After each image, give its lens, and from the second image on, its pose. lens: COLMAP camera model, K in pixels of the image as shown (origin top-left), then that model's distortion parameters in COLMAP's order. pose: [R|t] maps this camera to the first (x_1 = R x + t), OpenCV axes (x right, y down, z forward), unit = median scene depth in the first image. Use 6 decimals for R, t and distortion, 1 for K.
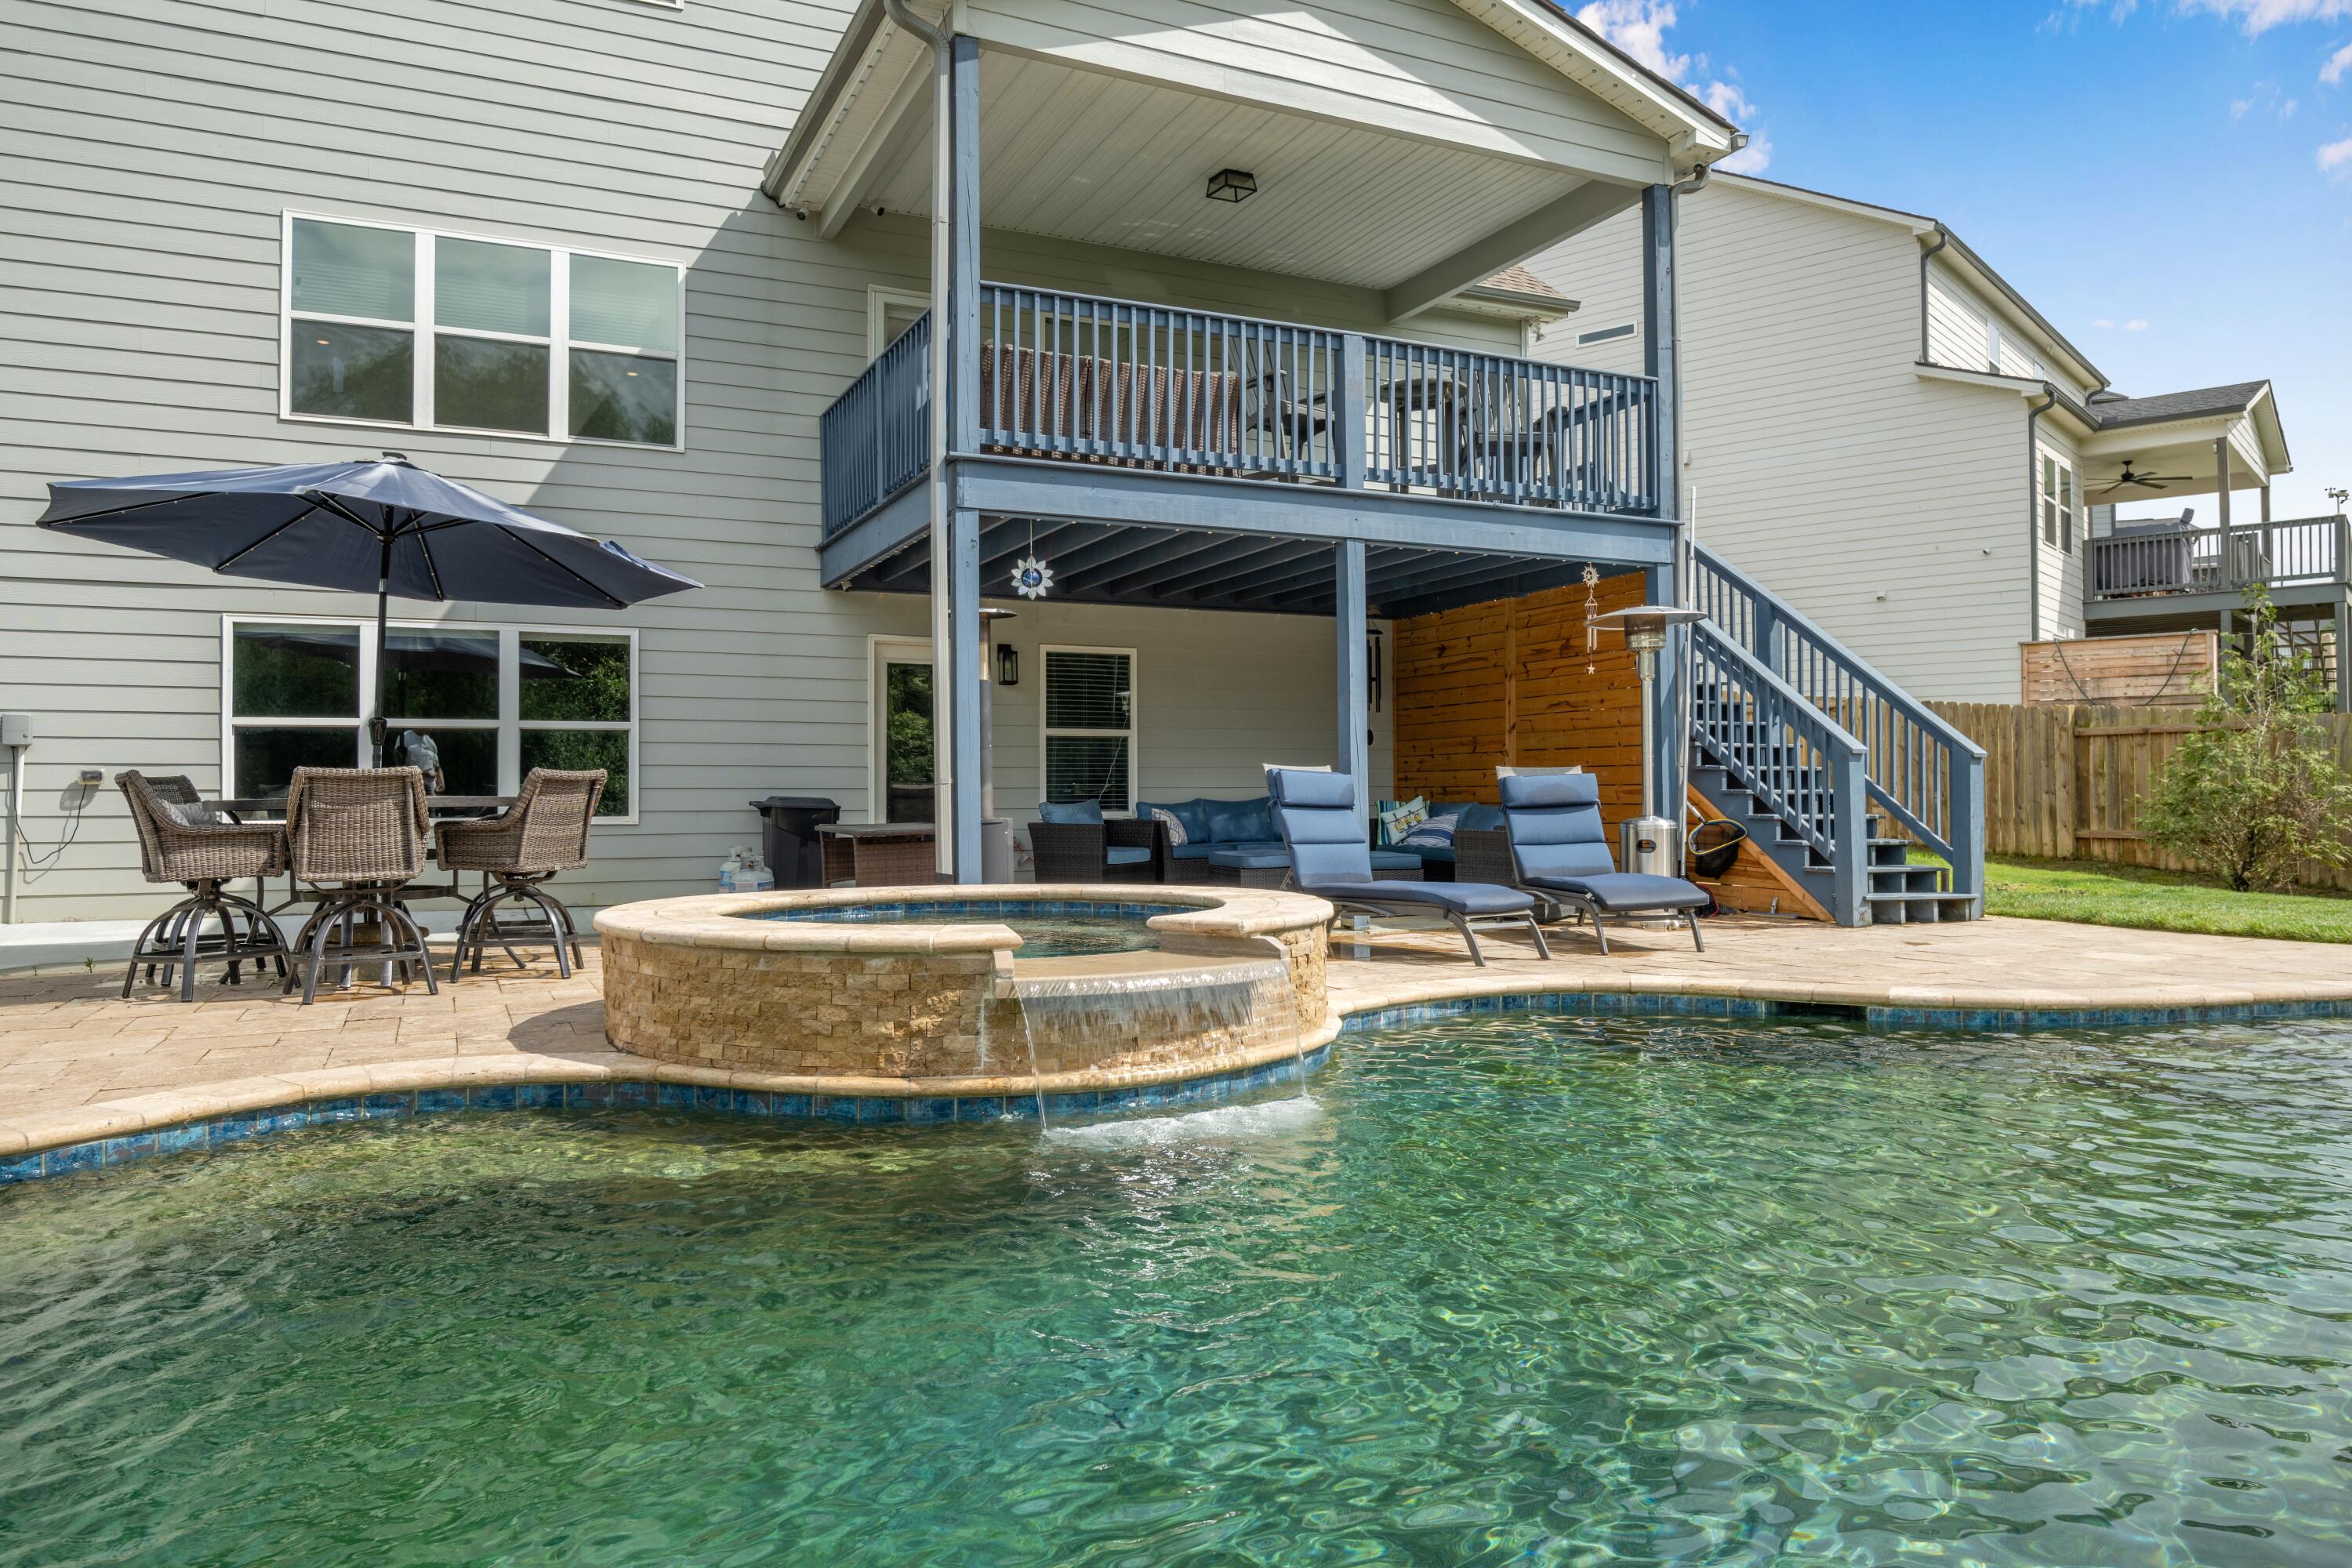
lens RADIAL K [[1499.6, 0, 1185.3], [0, 1499.6, 770.5], [0, 0, 1]] dist [-0.002970, -0.005968]
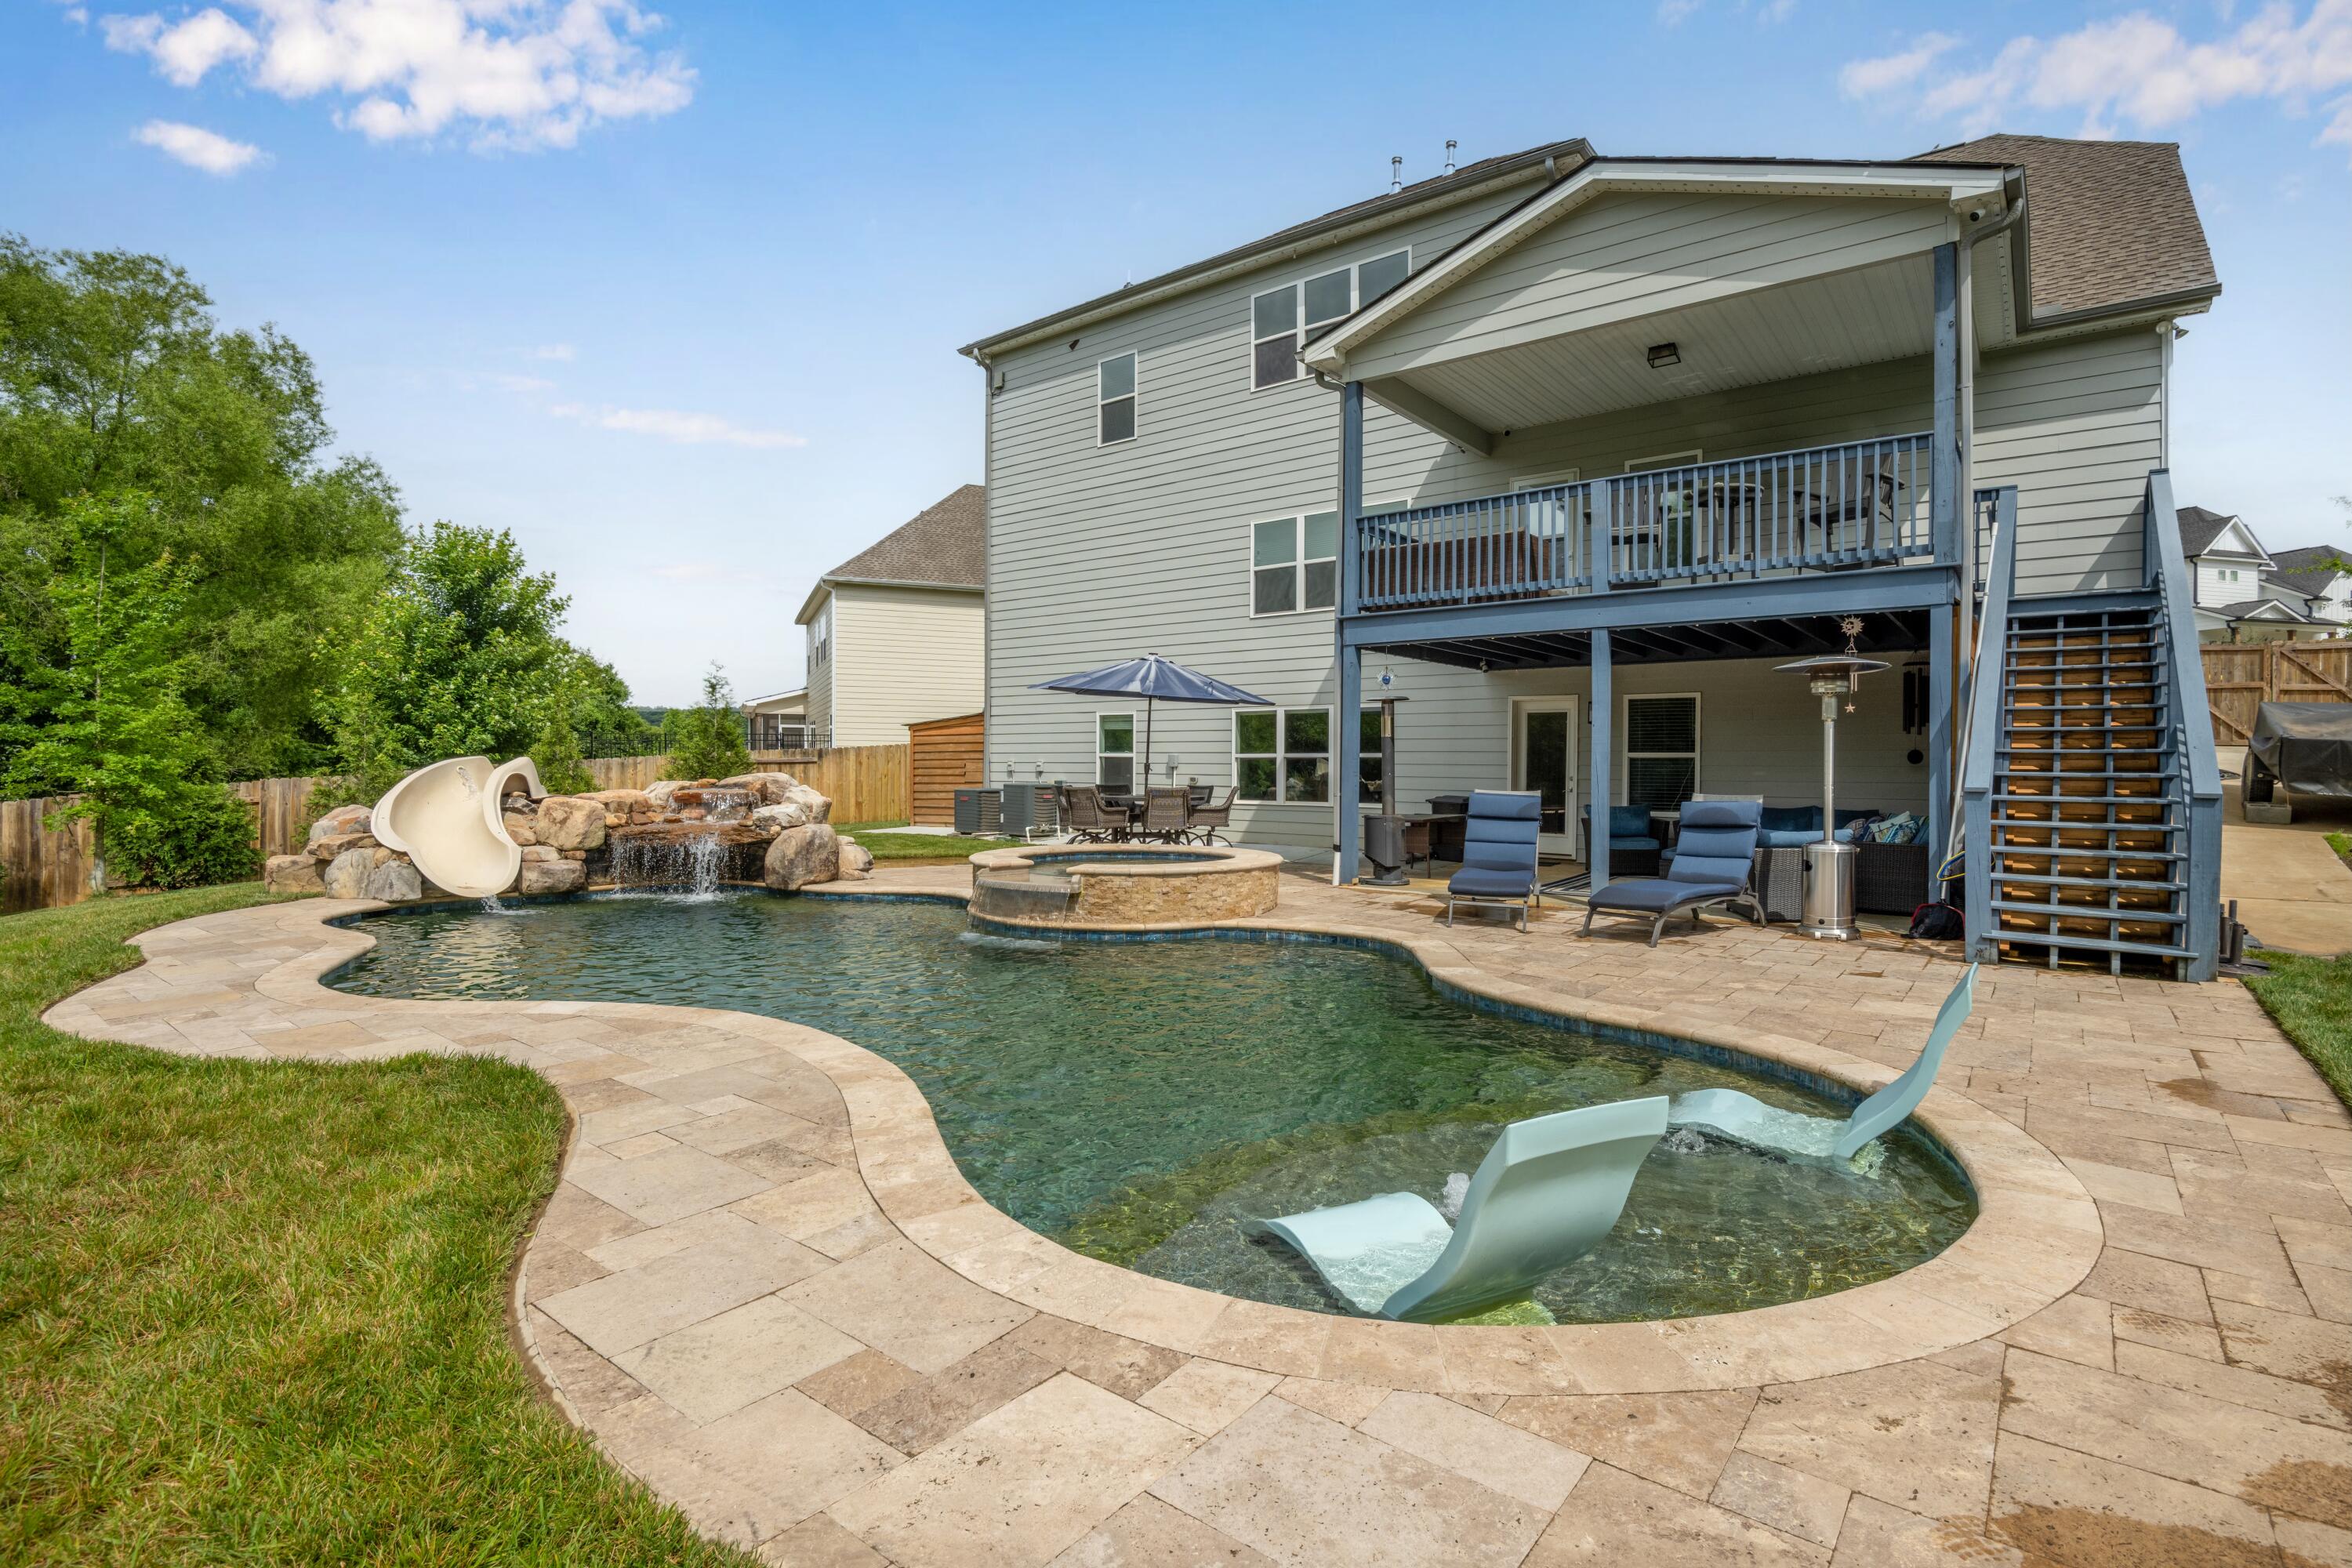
lens RADIAL K [[1129.5, 0, 1184.9], [0, 1129.5, 778.2], [0, 0, 1]] dist [-0.018599, -0.001385]
pose [[0.439011, 0.018550, -0.898290, 0.819954], [0.005699, 0.999709, 0.023429, -0.037698], [0.898464, -0.015405, 0.438778, 0.174972]]
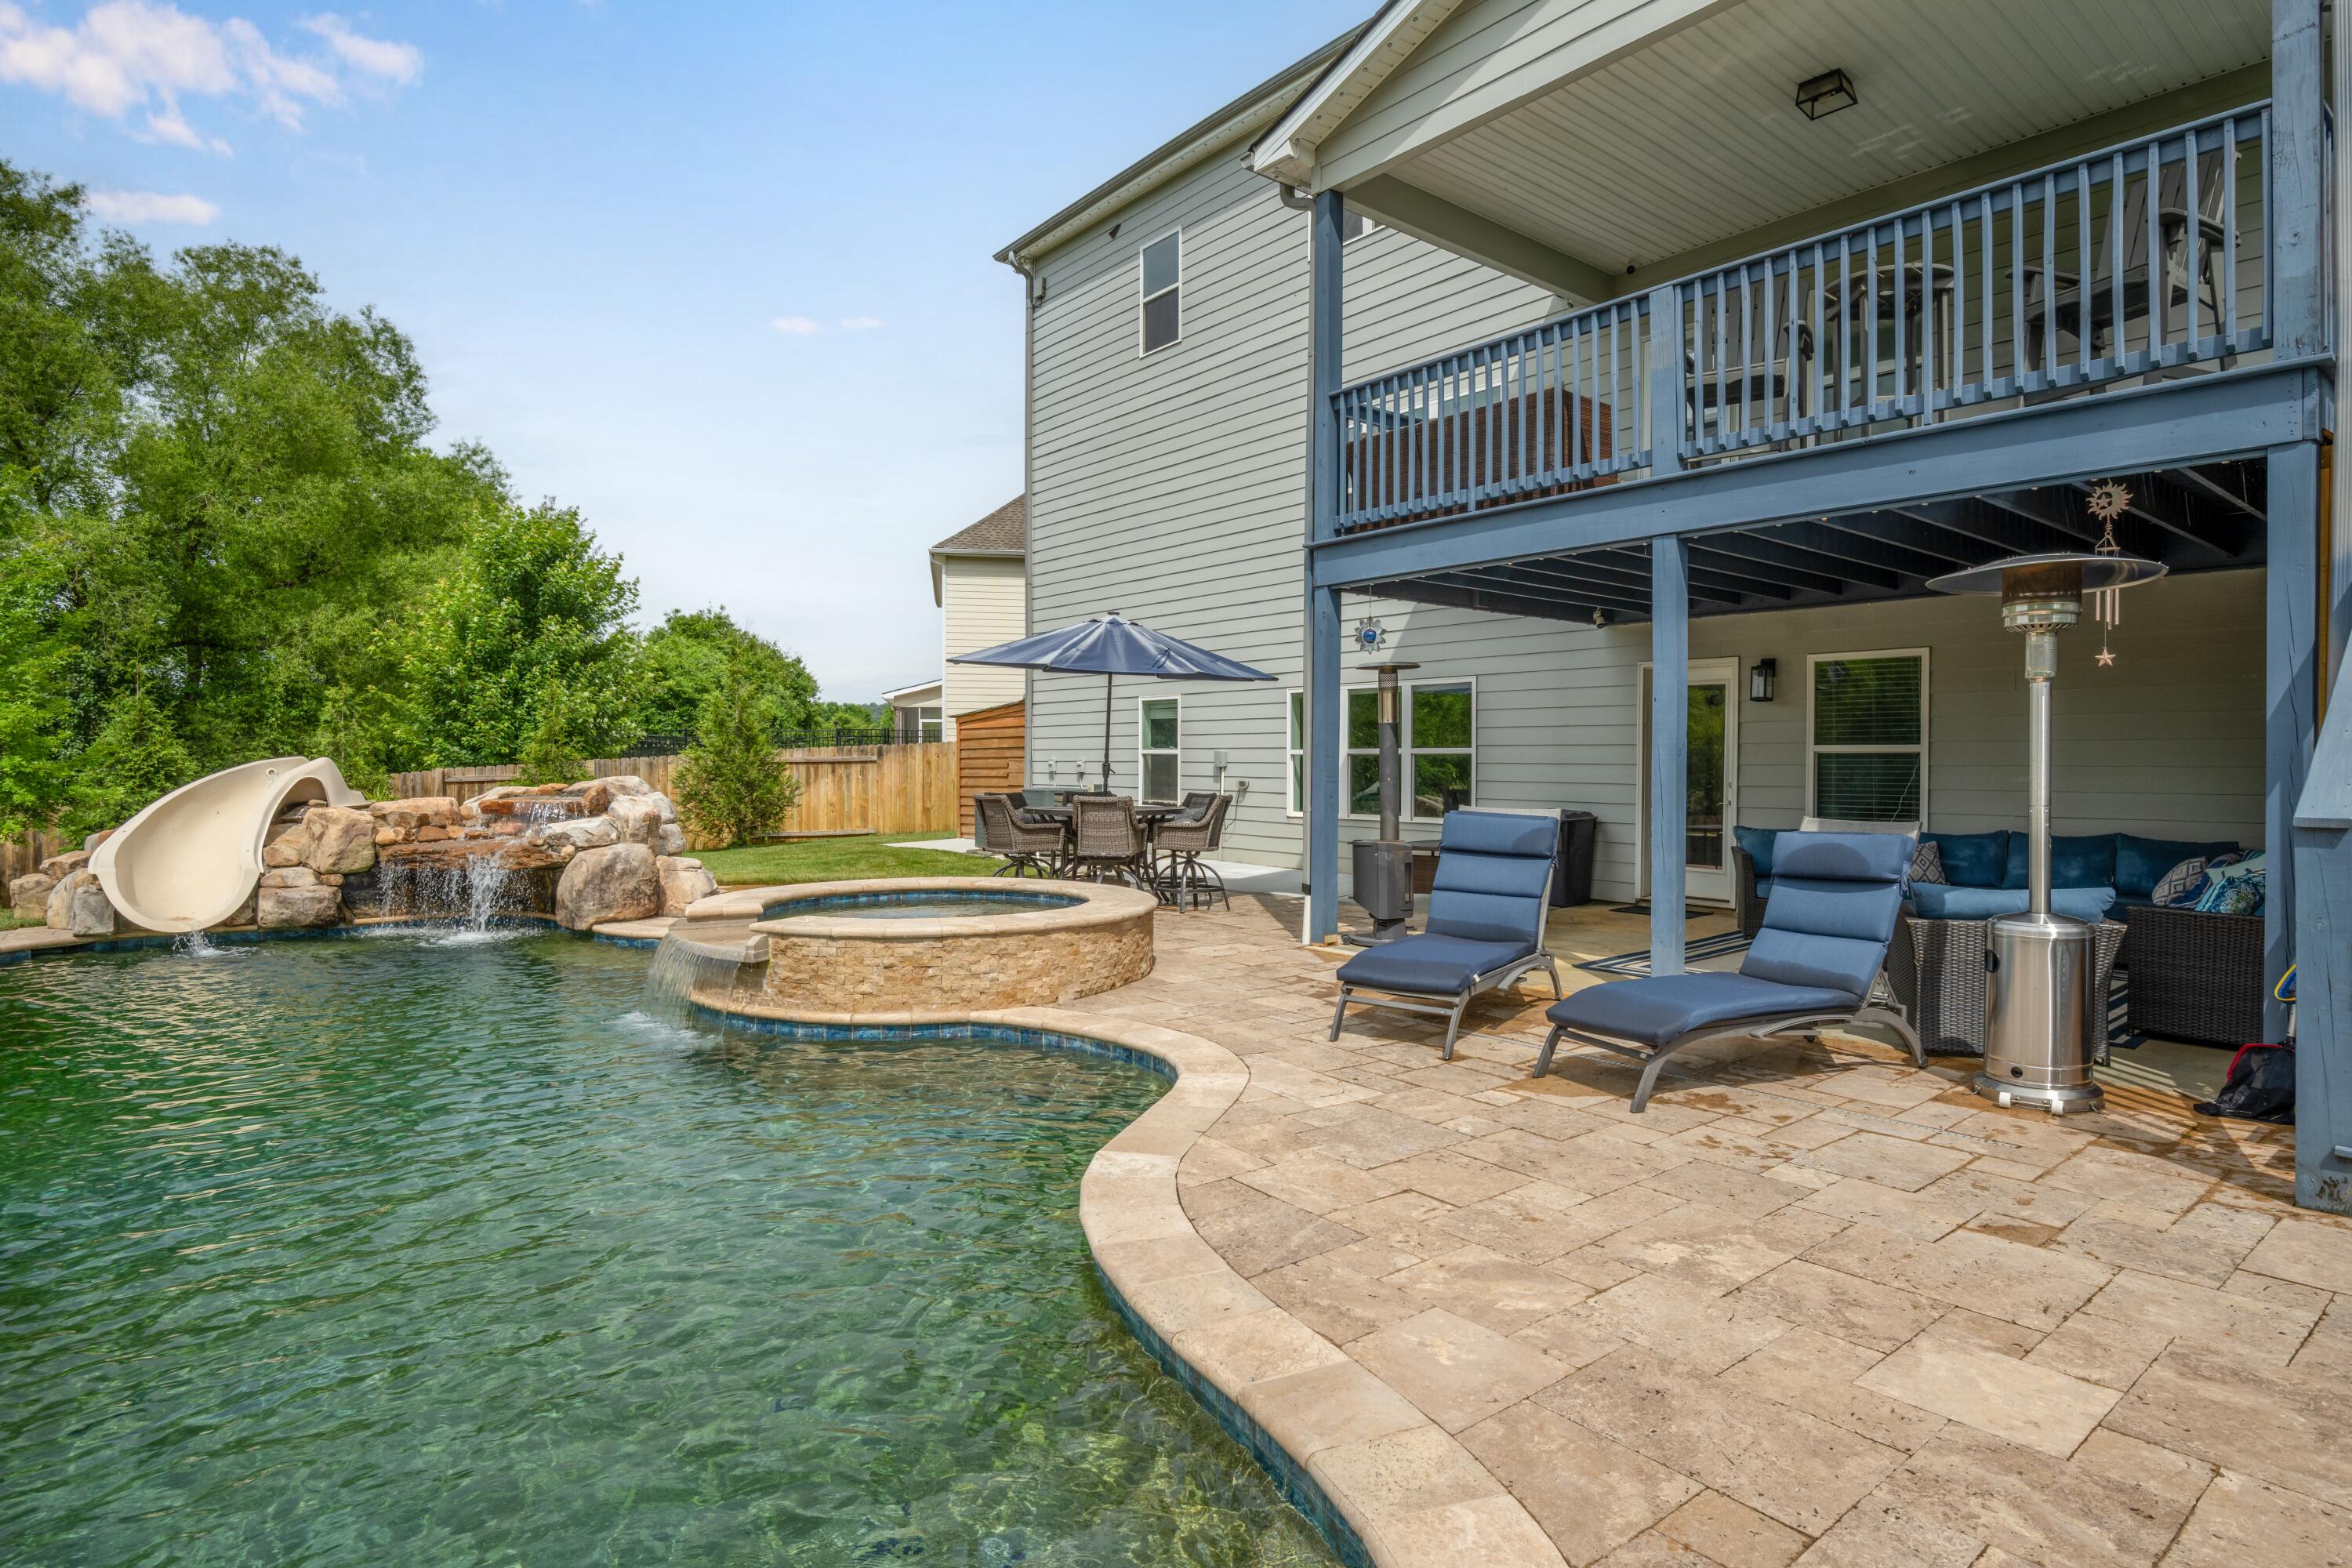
lens RADIAL K [[1252.5, 0, 1178.7], [0, 1252.5, 775.0], [0, 0, 1]] dist [-0.020165, -0.000311]
pose [[0.223163, 0.016855, -0.974635, 0.673119], [0.010353, 0.999753, 0.019660, -0.034582], [0.974726, -0.014478, 0.222933, 0.535496]]
